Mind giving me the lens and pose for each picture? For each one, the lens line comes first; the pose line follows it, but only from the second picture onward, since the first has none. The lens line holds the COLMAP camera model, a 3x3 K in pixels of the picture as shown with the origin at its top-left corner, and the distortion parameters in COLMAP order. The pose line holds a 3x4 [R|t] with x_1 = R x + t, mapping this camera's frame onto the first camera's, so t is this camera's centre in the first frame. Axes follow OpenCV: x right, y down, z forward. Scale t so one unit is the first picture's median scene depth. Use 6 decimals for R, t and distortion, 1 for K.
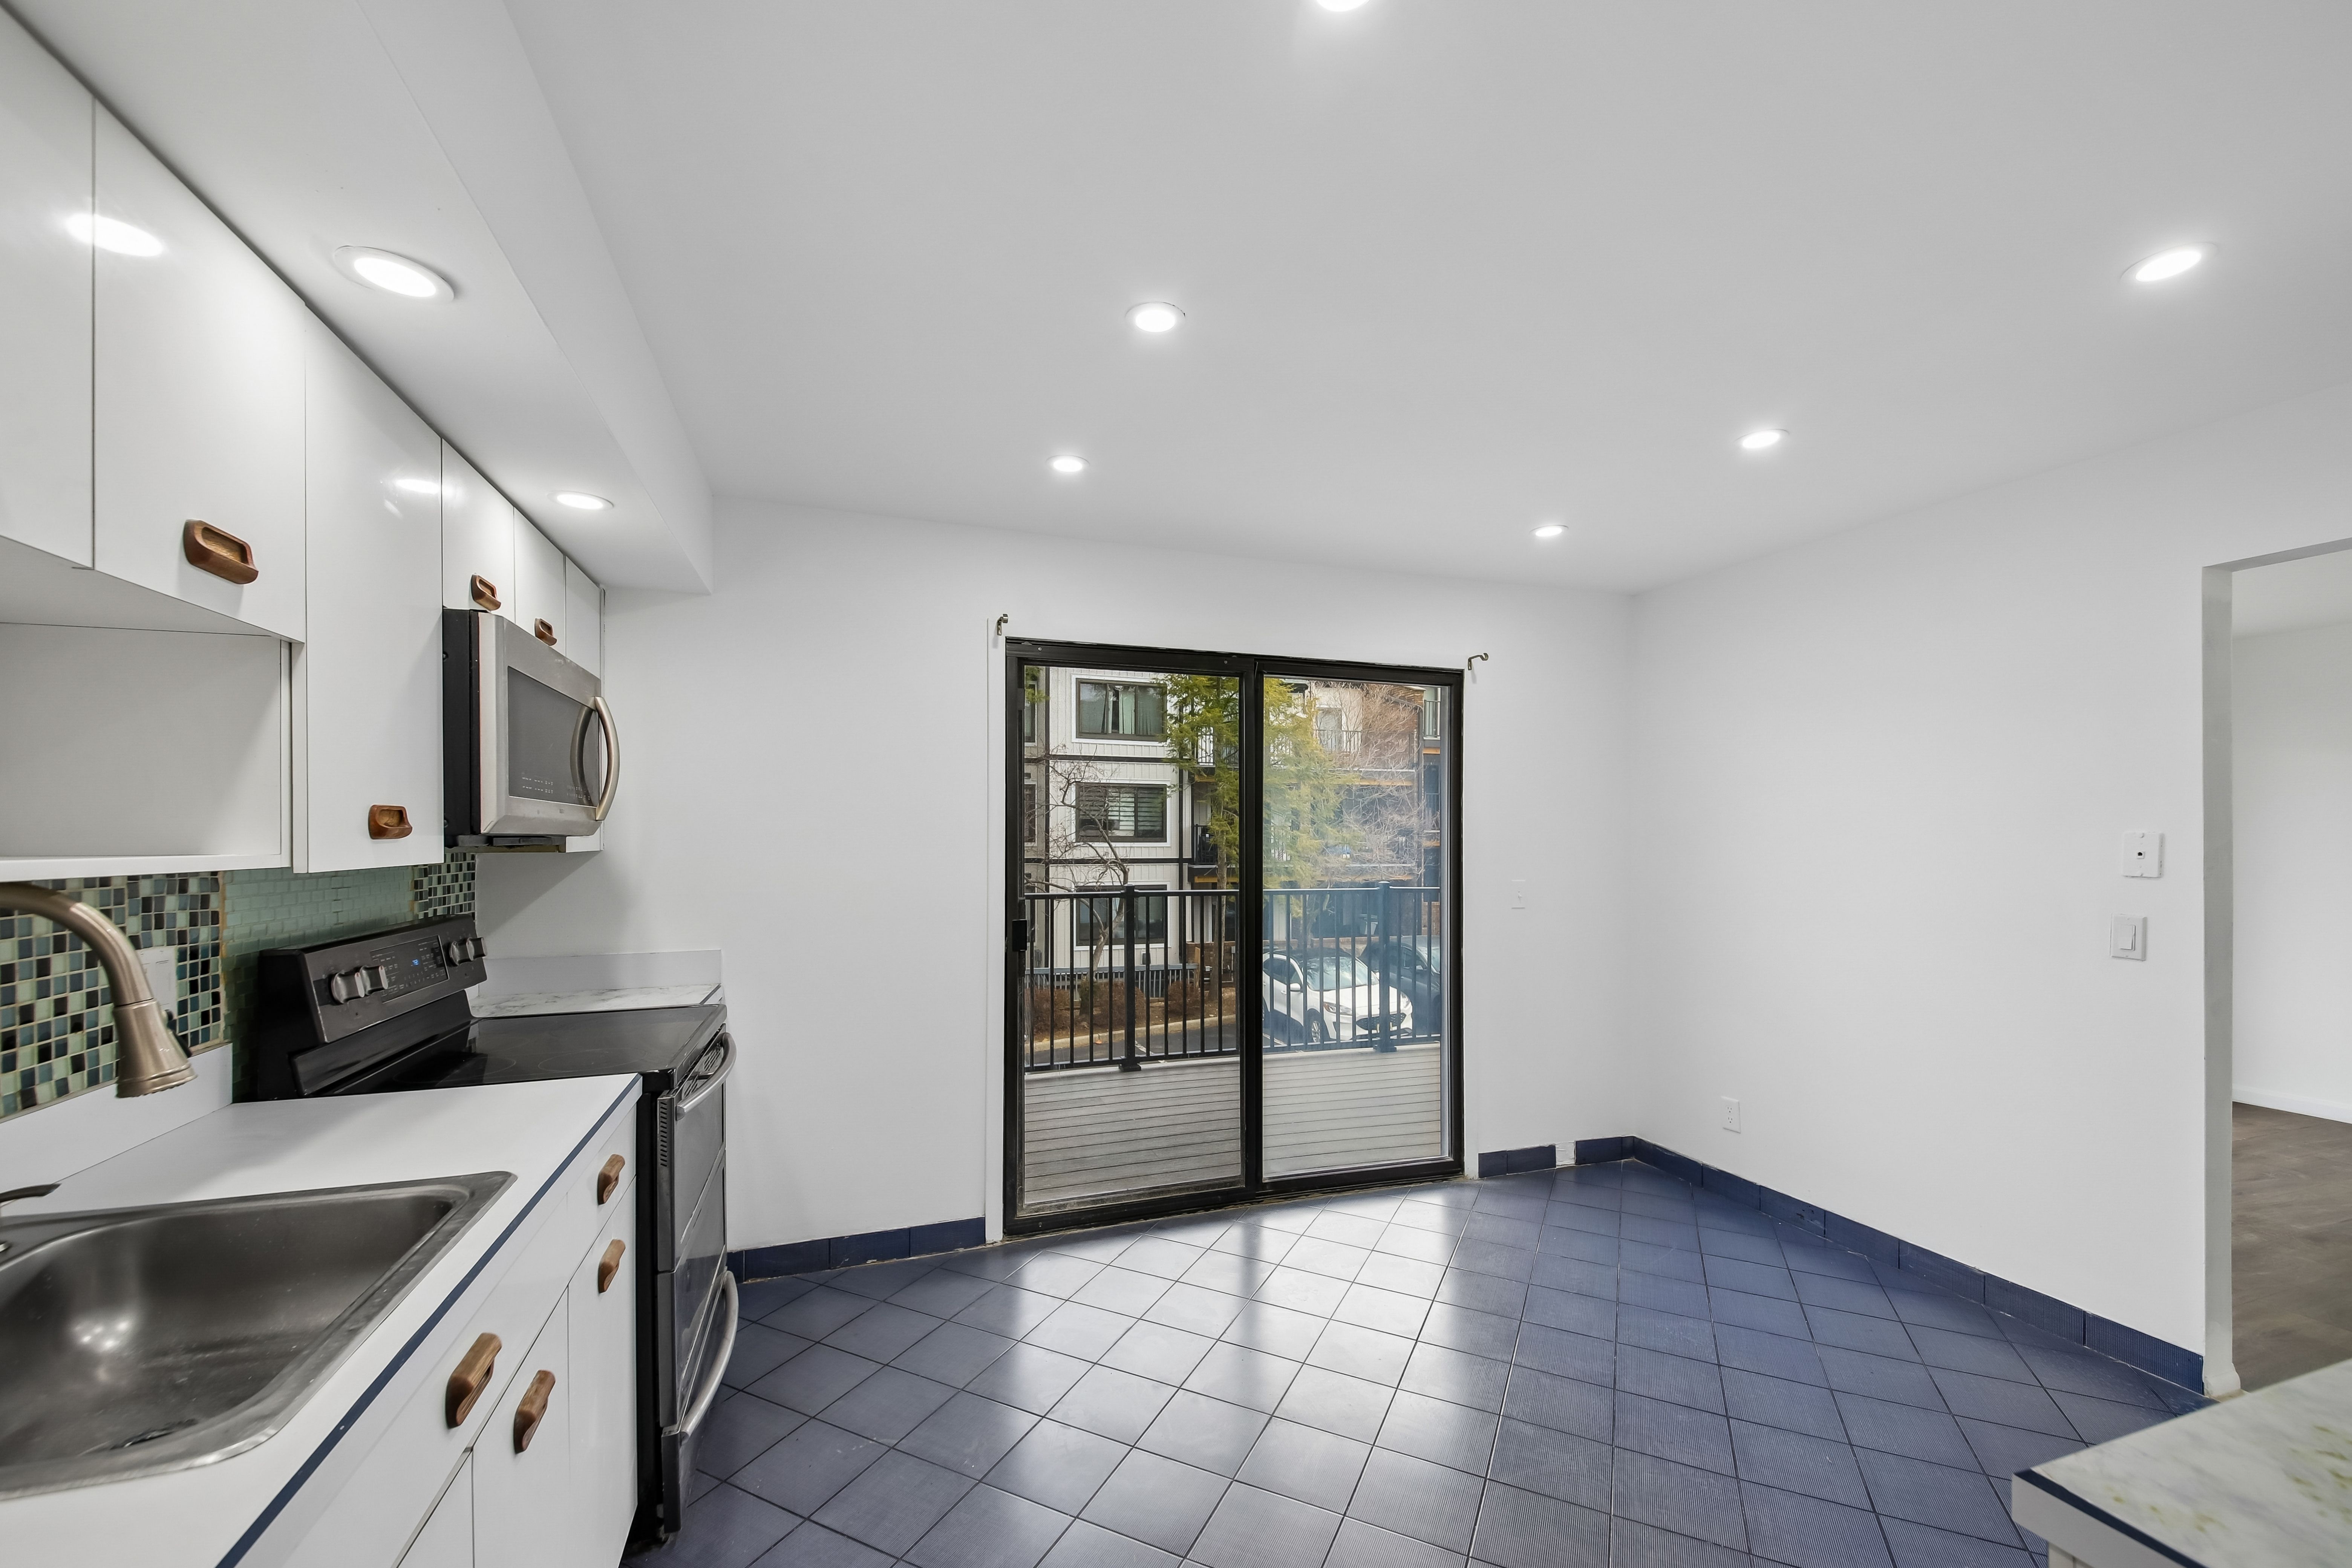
lens RADIAL K [[926.5, 0, 1171.6], [0, 926.5, 804.0], [0, 0, 1]] dist [0.050788, -0.027918]
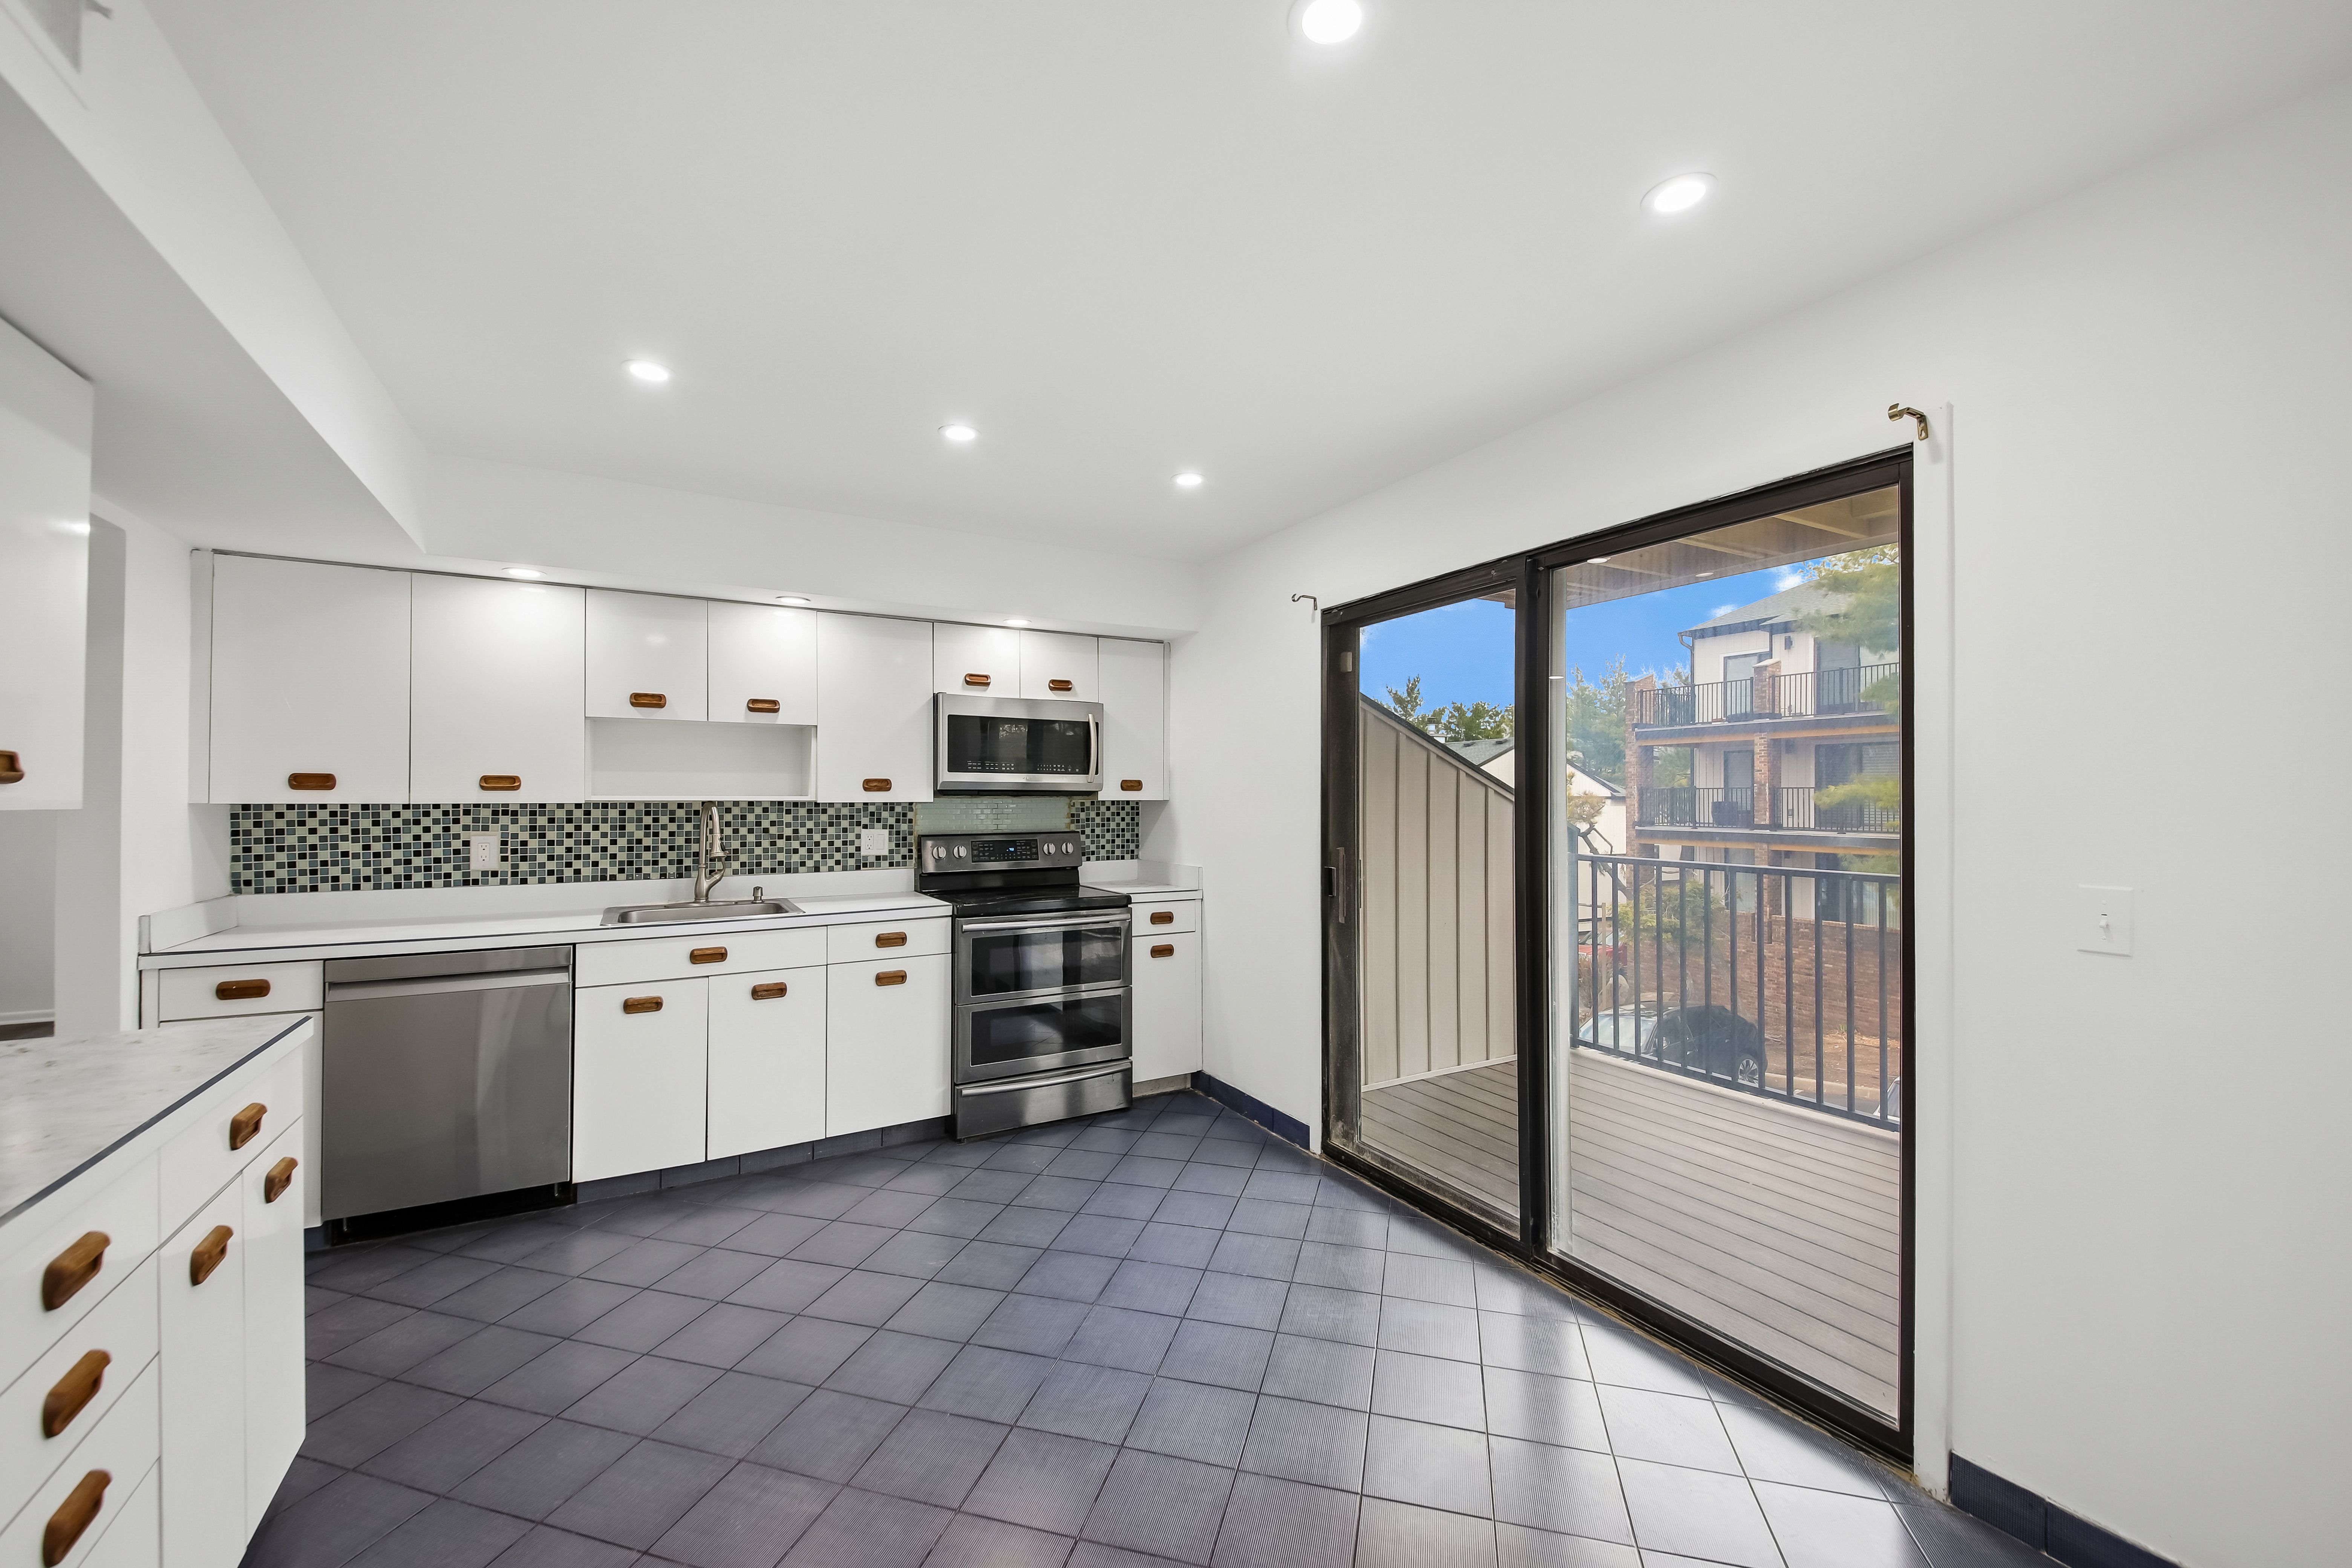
lens RADIAL K [[916.8, 0, 1175.2], [0, 916.8, 778.4], [0, 0, 1]] dist [0.029056, -0.018344]
pose [[0.181578, -0.019669, -0.983180, 0.875174], [0.032233, 0.999382, -0.014041, 0.030400], [0.982848, -0.029141, 0.182100, 0.650187]]
